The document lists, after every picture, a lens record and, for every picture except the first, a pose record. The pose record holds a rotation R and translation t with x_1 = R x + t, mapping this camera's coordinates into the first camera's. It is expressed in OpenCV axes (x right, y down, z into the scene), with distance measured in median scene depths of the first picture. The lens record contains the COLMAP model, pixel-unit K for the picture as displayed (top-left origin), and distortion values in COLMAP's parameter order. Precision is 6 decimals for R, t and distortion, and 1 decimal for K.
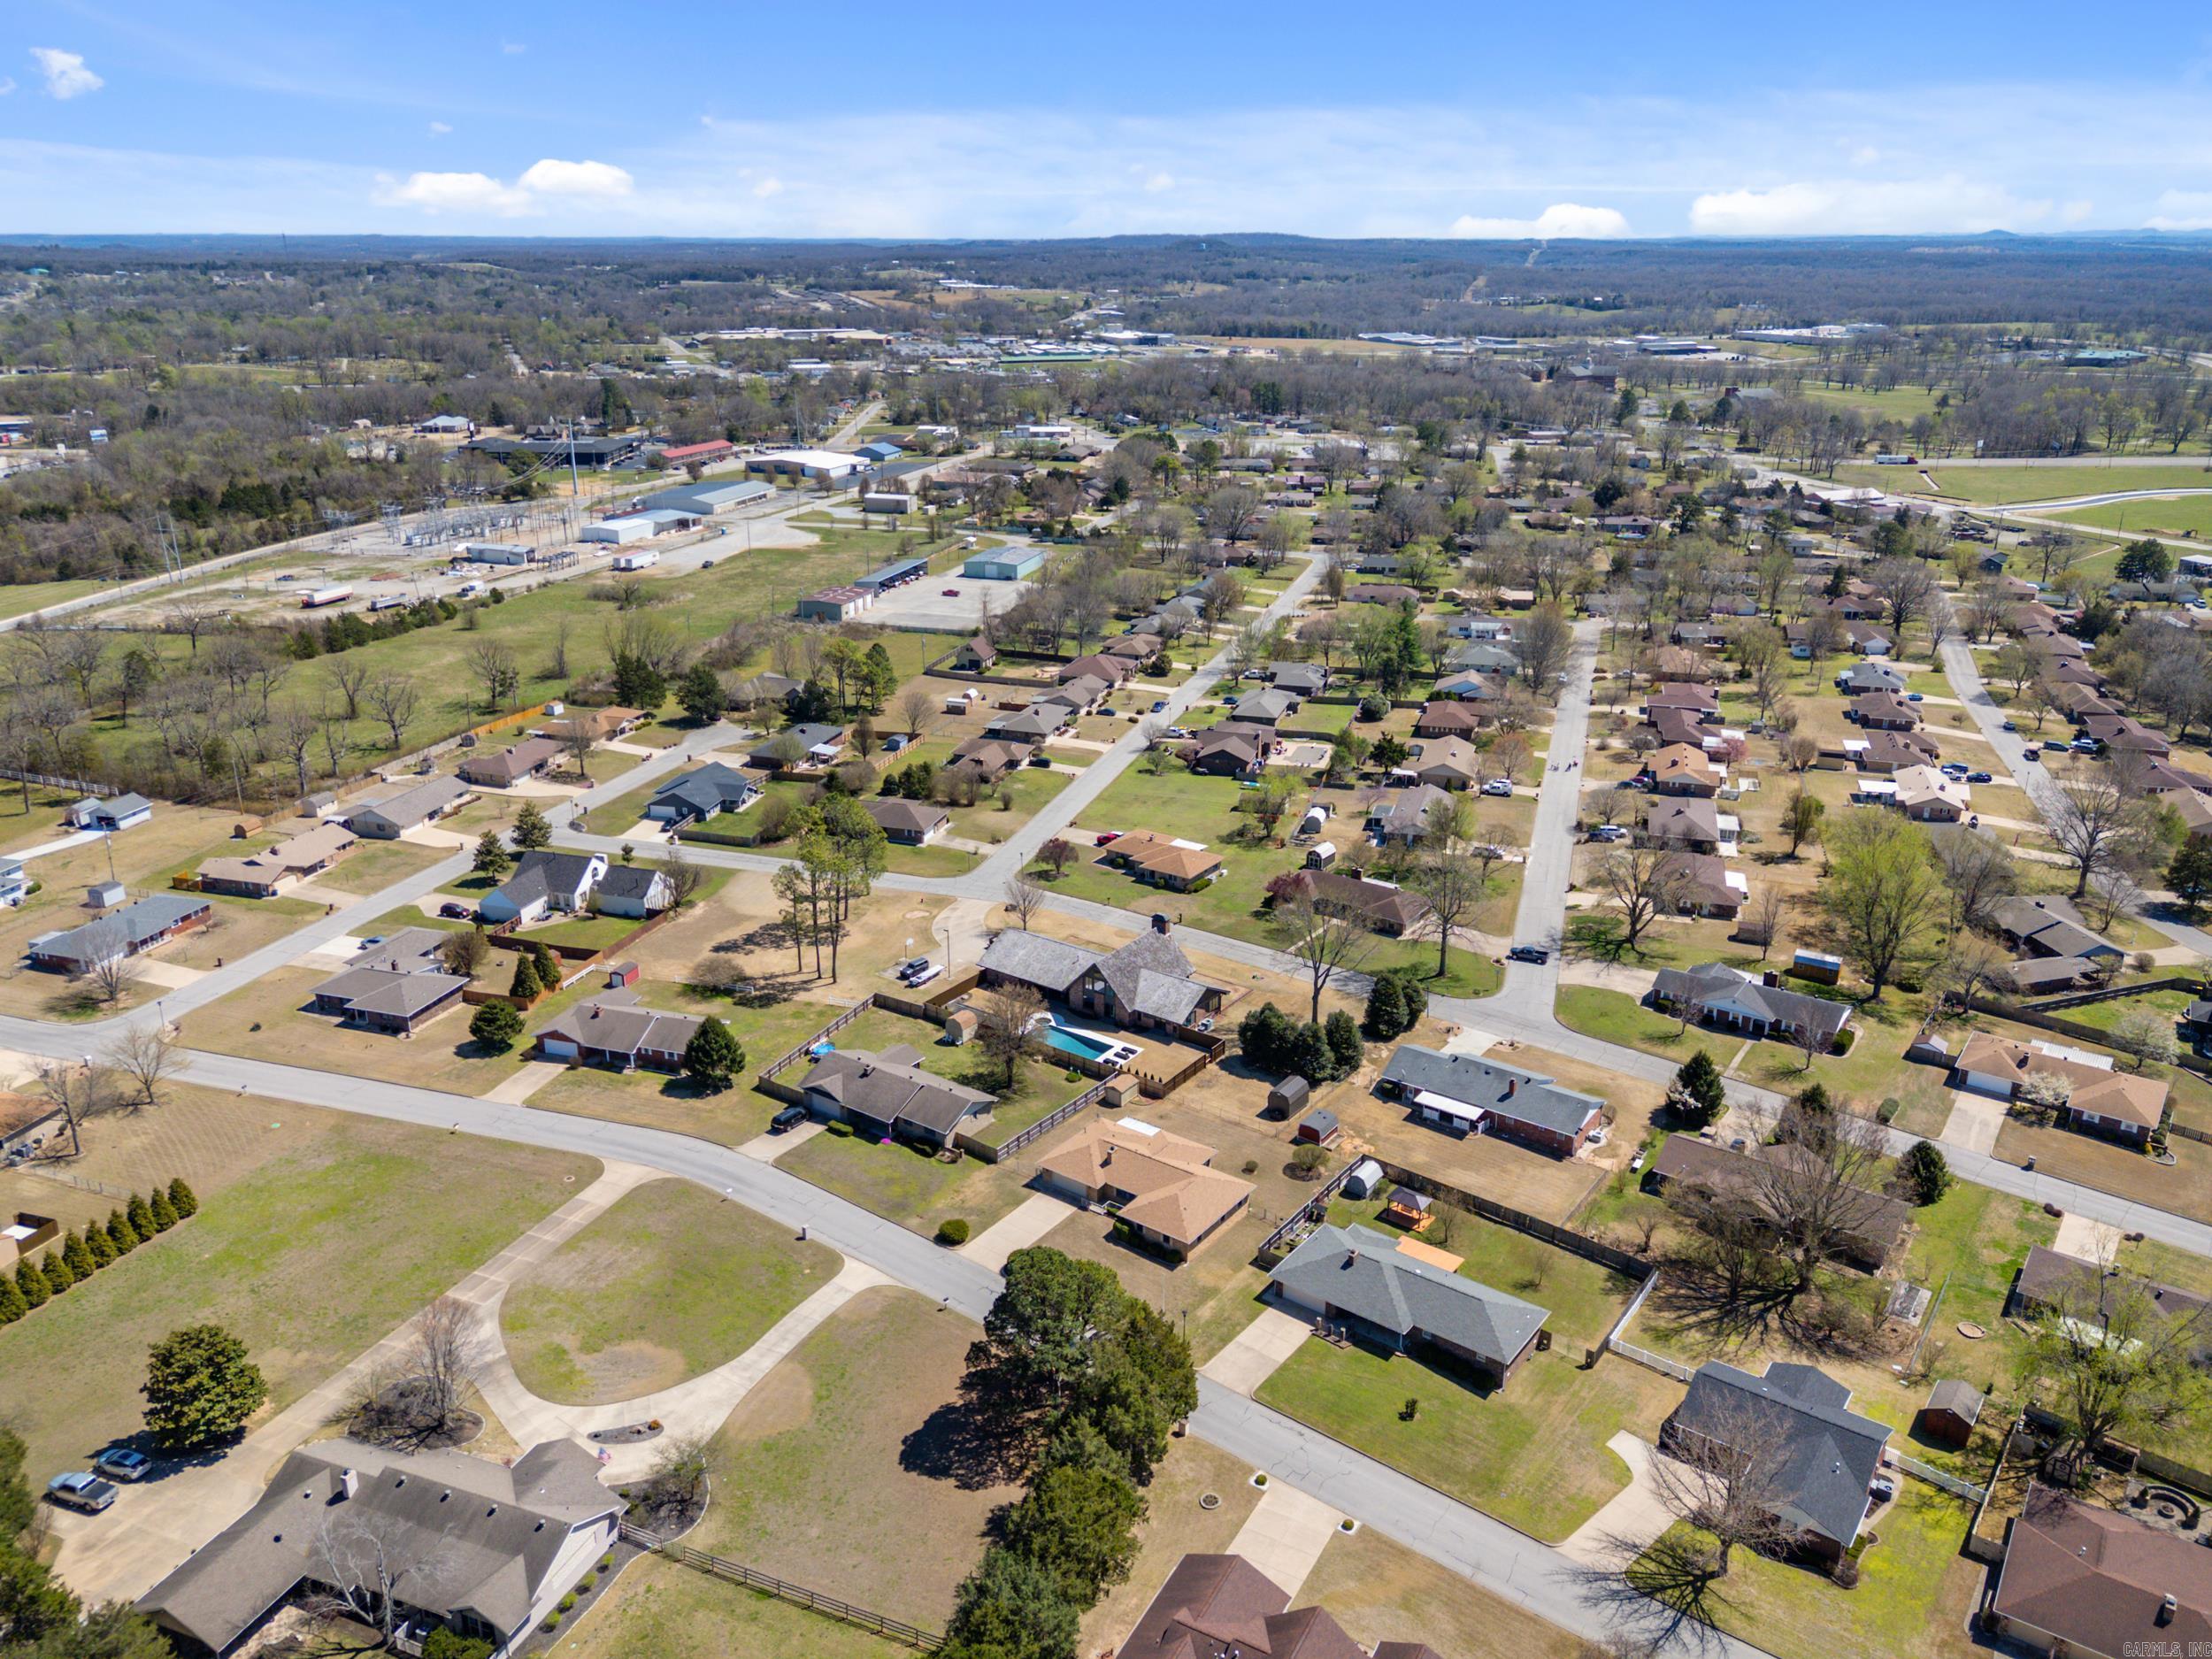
lens RADIAL K [[1621.0, 0, 1112.3], [0, 1621.0, 820.2], [0, 0, 1]] dist [0.074199, -0.063003]
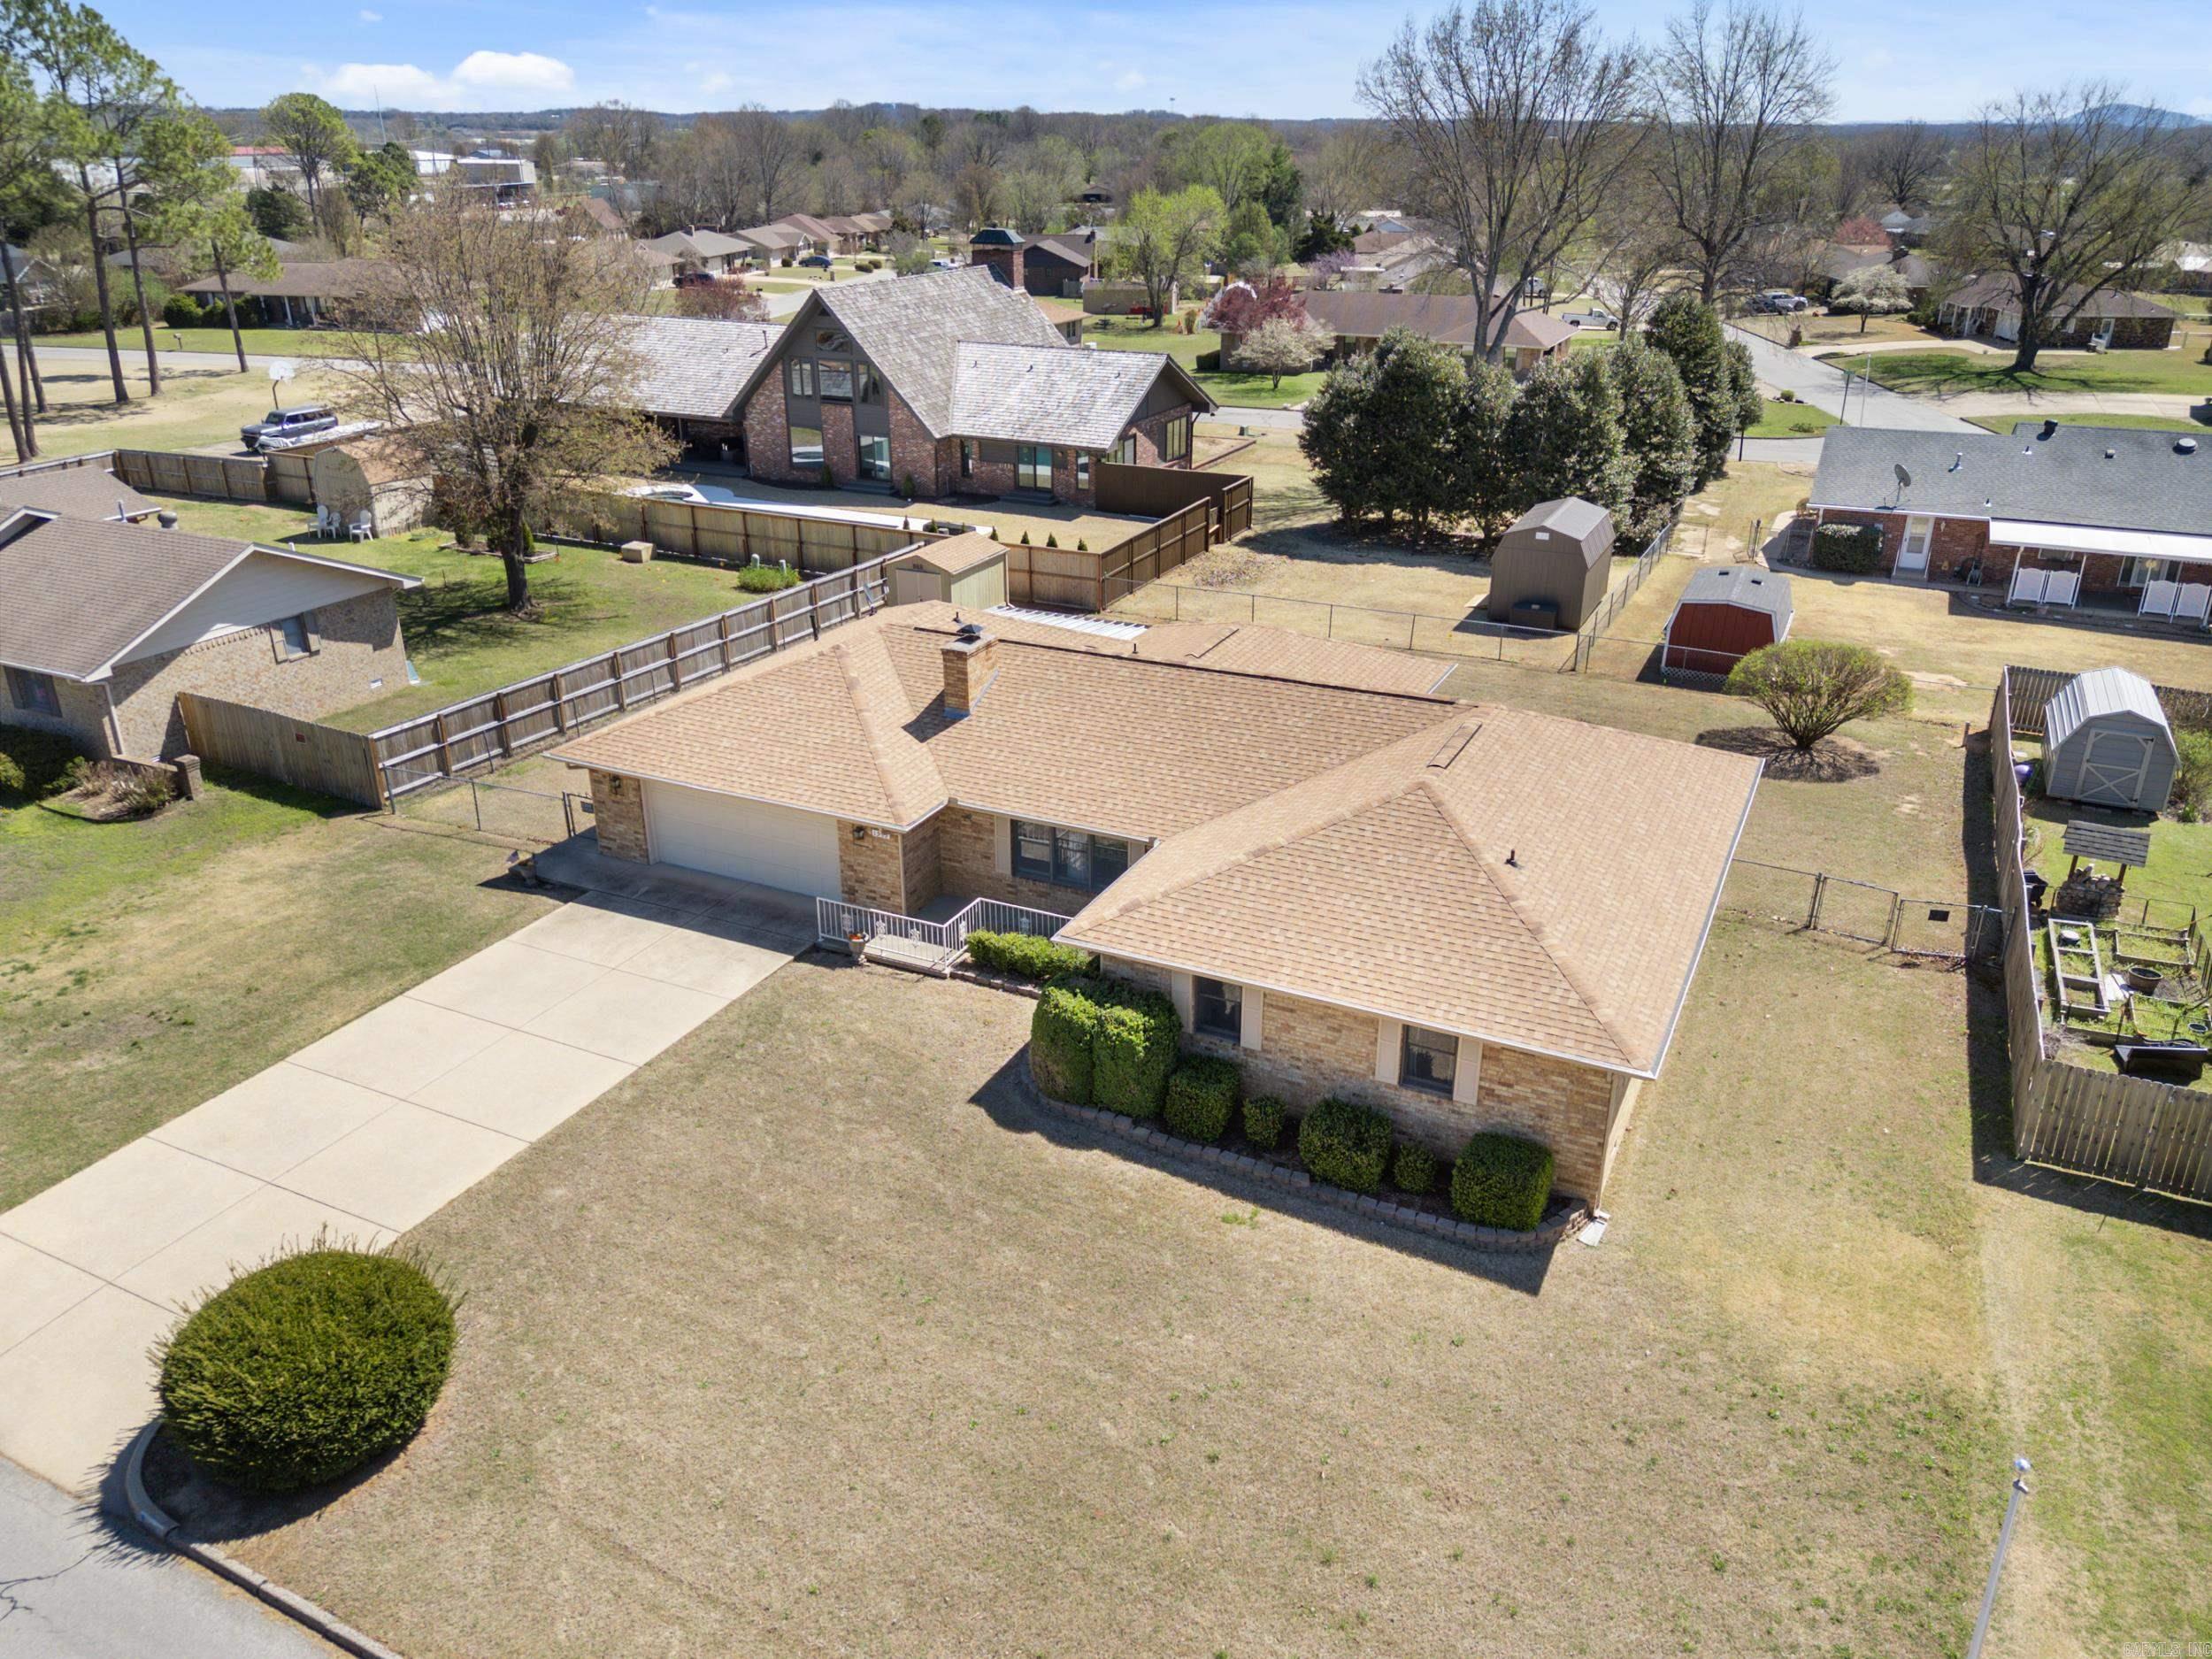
lens RADIAL K [[1621.0, 0, 1112.3], [0, 1621.0, 820.2], [0, 0, 1]] dist [0.074199, -0.063003]
pose [[0.984445, -0.064513, 0.163420, -0.014743], [0.054369, 0.996350, 0.065808, 0.203786], [-0.167069, -0.055899, 0.984359, 0.784902]]
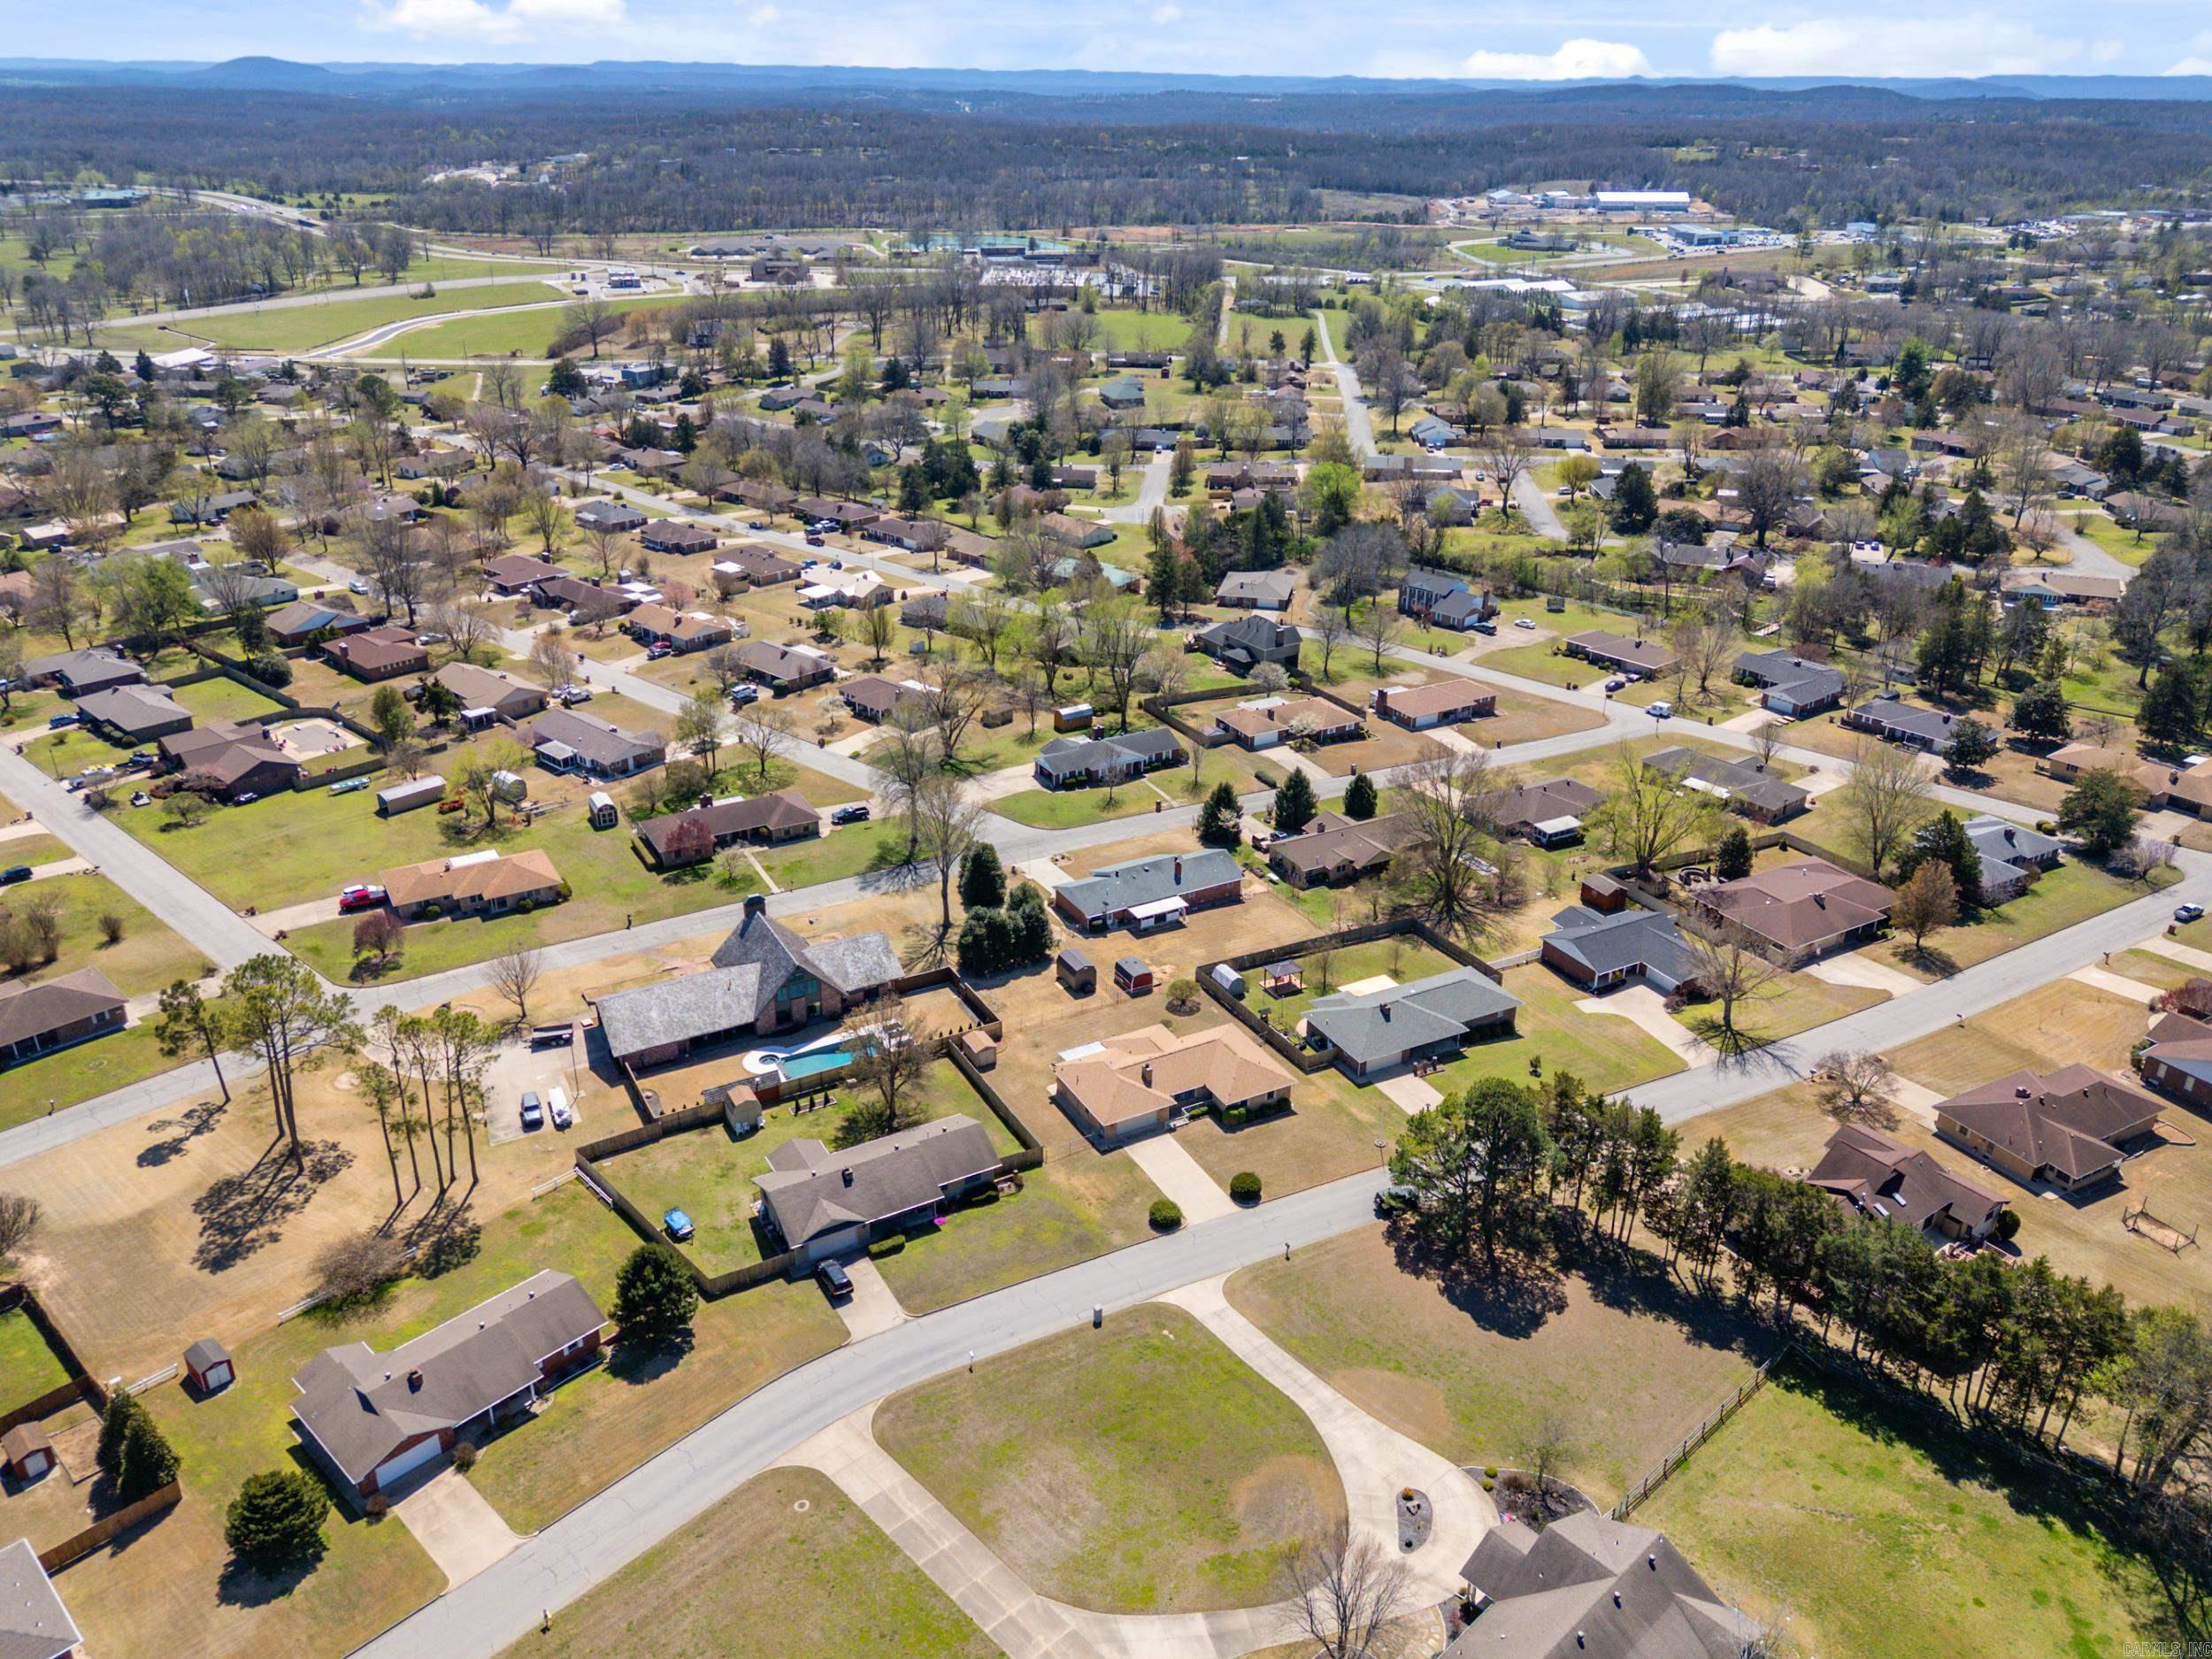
lens RADIAL K [[1621.0, 0, 1112.3], [0, 1621.0, 820.2], [0, 0, 1]] dist [0.074199, -0.063003]
pose [[0.432051, -0.367915, 0.823390, -0.710168], [0.295307, 0.920383, 0.256300, -0.172867], [-0.852130, 0.132418, 0.506300, 0.497127]]
